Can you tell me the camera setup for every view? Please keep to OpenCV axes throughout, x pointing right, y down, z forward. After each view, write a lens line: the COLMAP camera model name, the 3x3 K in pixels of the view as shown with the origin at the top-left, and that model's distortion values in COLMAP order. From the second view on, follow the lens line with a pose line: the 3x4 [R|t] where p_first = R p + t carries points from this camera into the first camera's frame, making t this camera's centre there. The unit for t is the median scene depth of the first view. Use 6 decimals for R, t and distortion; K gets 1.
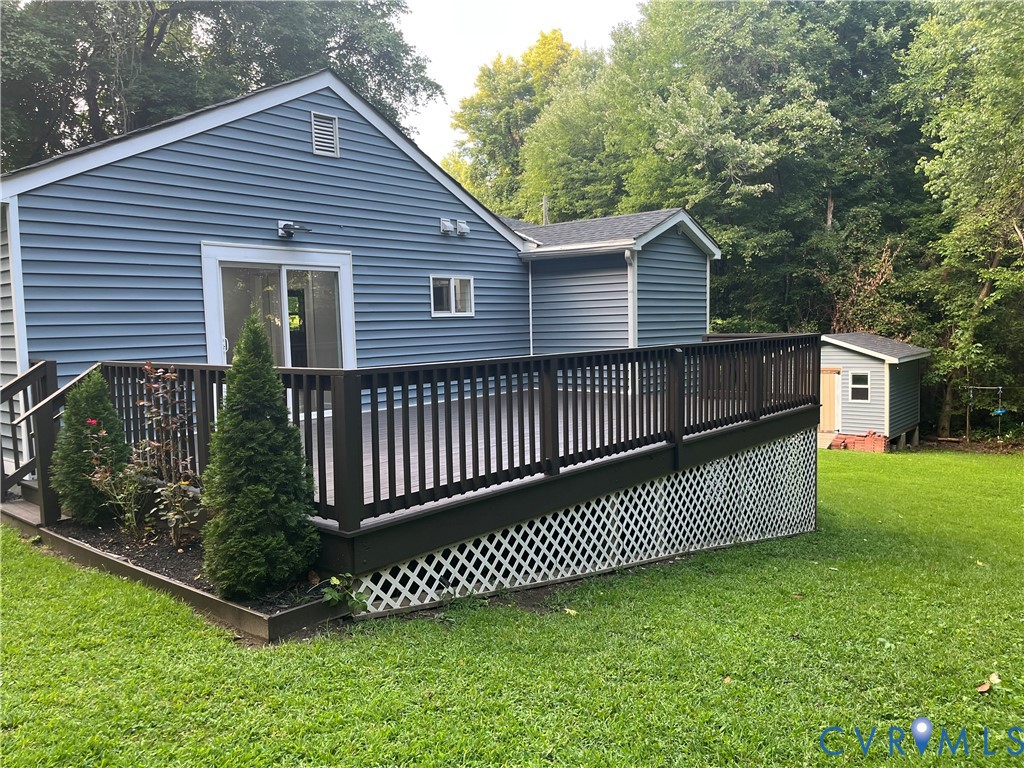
lens RADIAL K [[780.1, 0, 512.1], [0, 780.1, 381.7], [0, 0, 1]] dist [0.050184, -0.071845]
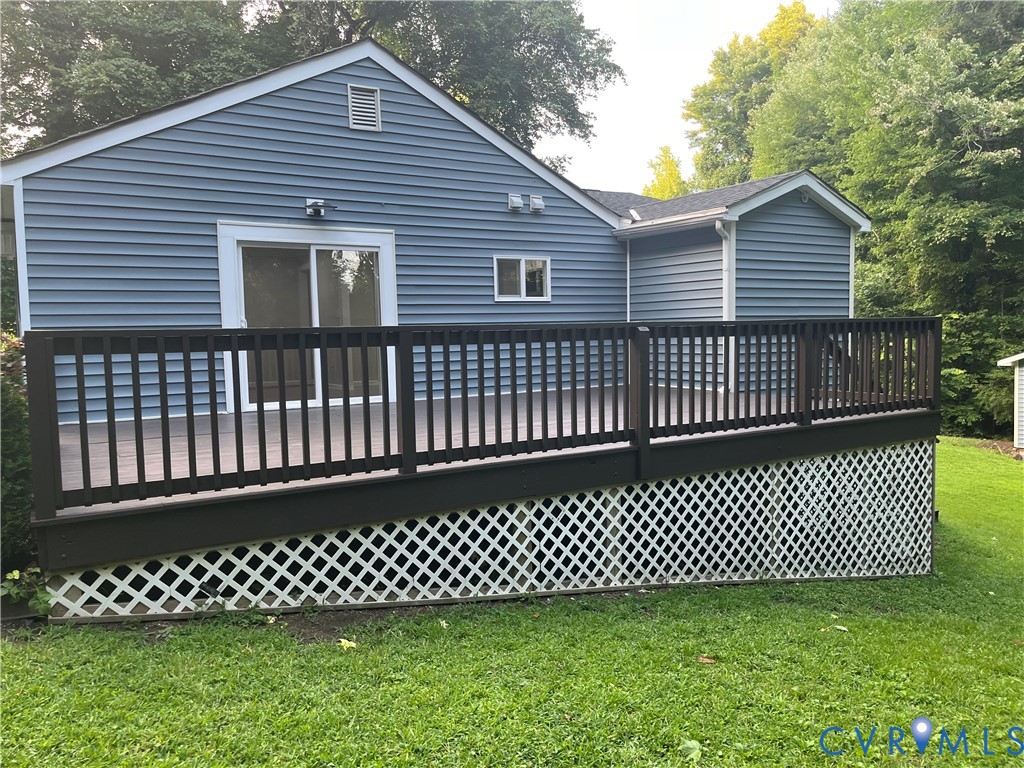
lens RADIAL K [[780.1, 0, 517.5], [0, 780.1, 387.2], [0, 0, 1]] dist [0.050184, -0.071845]
pose [[0.951203, 0.028256, -0.307269, 0.206668], [-0.026496, 0.999600, 0.009899, 0.008873], [0.307425, -0.001274, 0.951571, 0.127676]]
